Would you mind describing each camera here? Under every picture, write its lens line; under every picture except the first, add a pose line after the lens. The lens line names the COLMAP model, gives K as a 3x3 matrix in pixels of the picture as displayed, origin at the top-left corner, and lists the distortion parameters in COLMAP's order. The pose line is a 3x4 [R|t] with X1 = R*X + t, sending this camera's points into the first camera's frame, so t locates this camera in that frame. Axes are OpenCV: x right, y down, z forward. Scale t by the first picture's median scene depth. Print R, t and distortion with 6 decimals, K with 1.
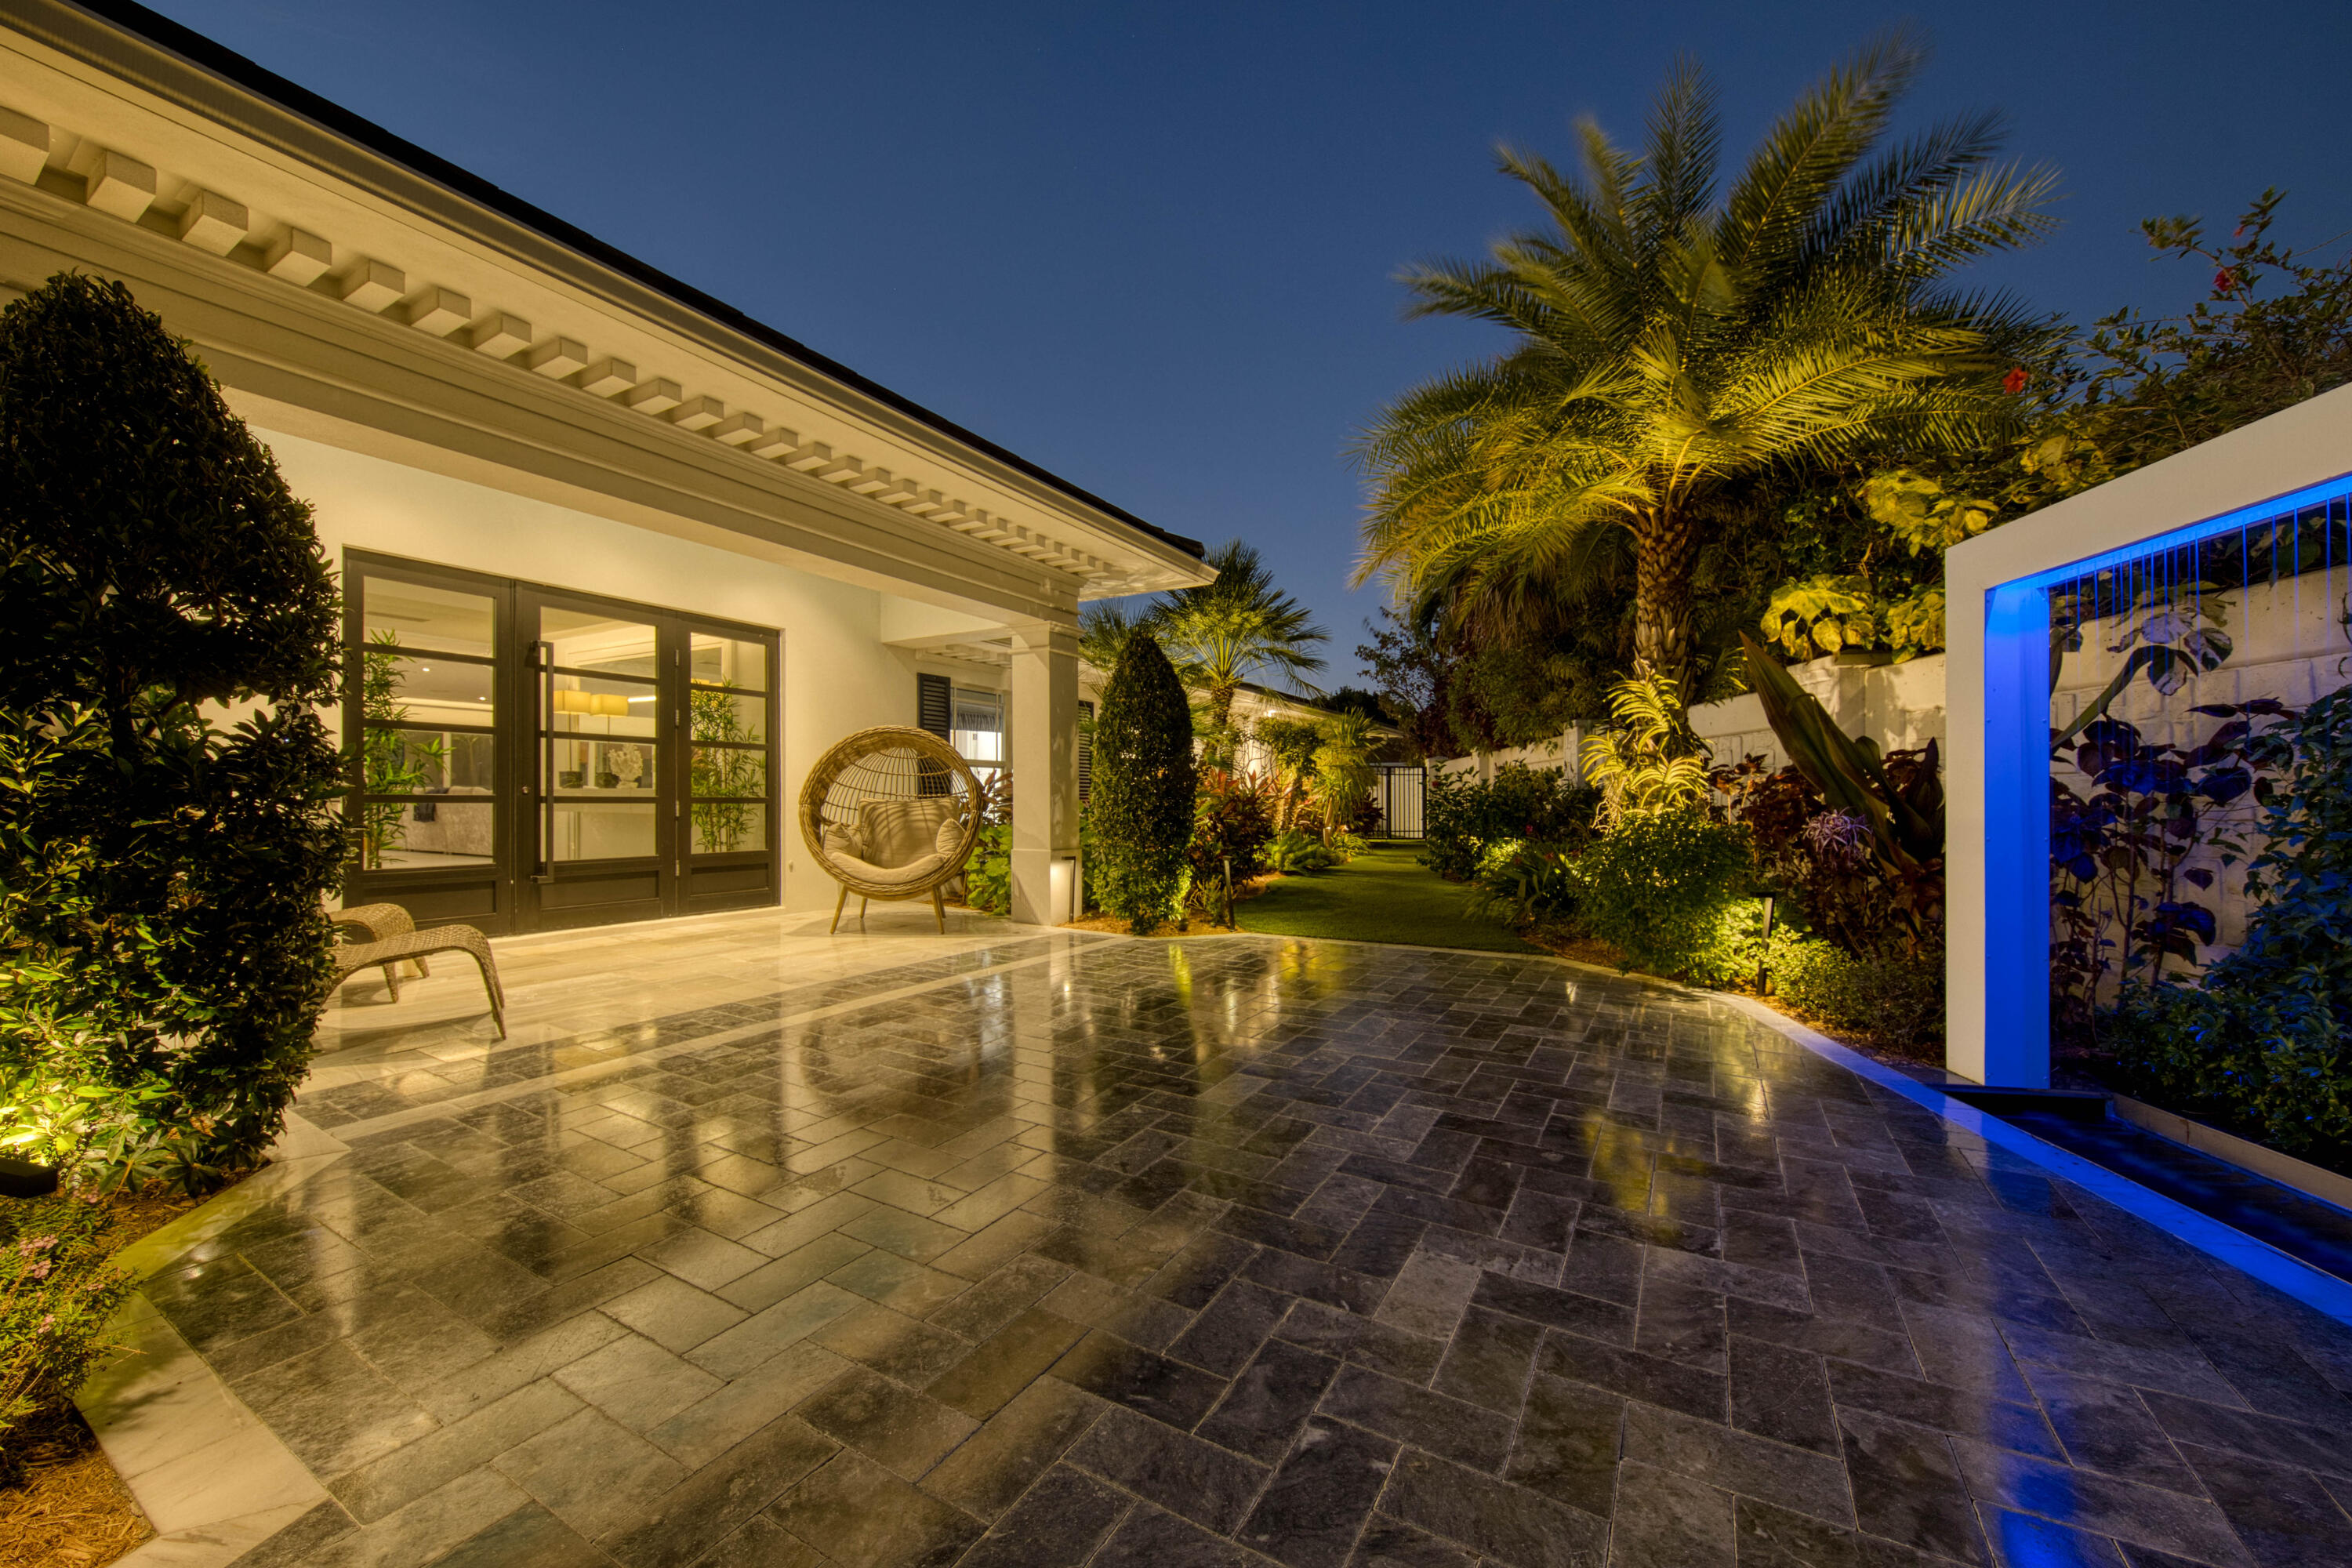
lens RADIAL K [[836.9, 0, 1187.9], [0, 836.9, 796.2], [0, 0, 1]] dist [-0.006070, -0.002113]
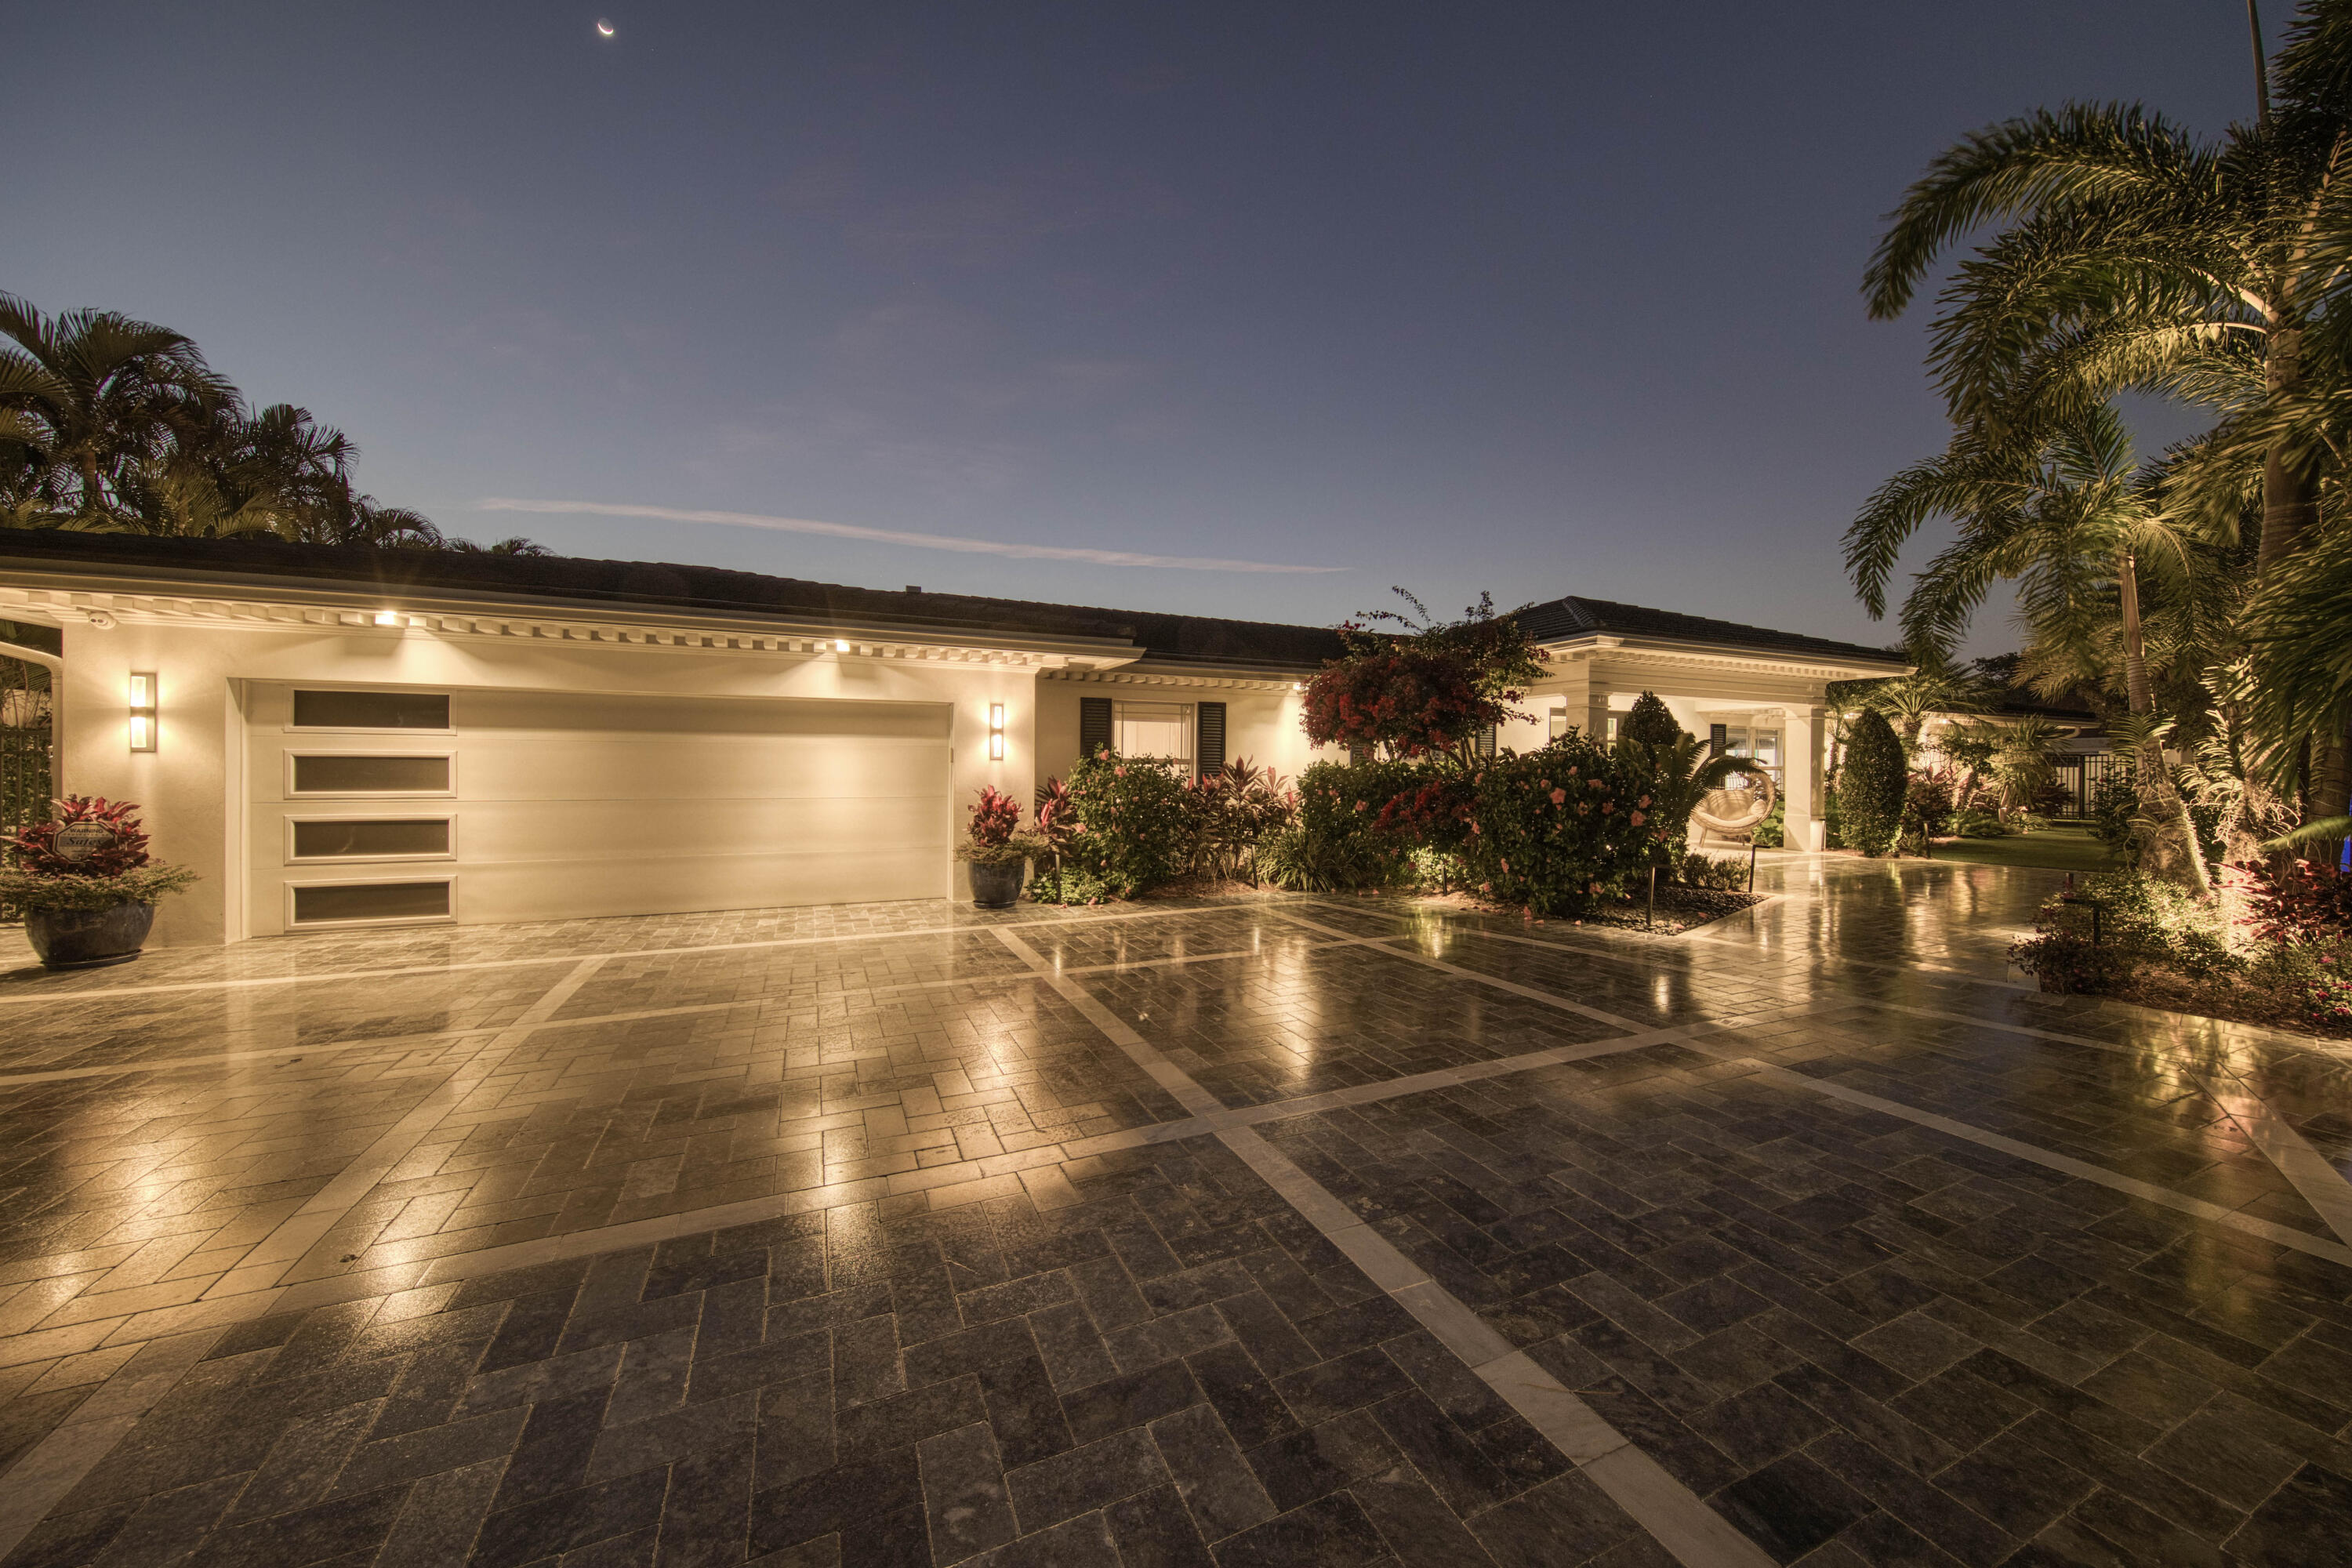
lens RADIAL K [[836.9, 0, 1165.6], [0, 836.9, 776.6], [0, 0, 1]] dist [-0.006070, -0.002113]
pose [[0.804019, 0.006434, -0.594569, -0.178843], [0.002383, 0.999899, 0.014043, -0.050861], [0.594599, -0.012708, 0.803922, -1.279364]]
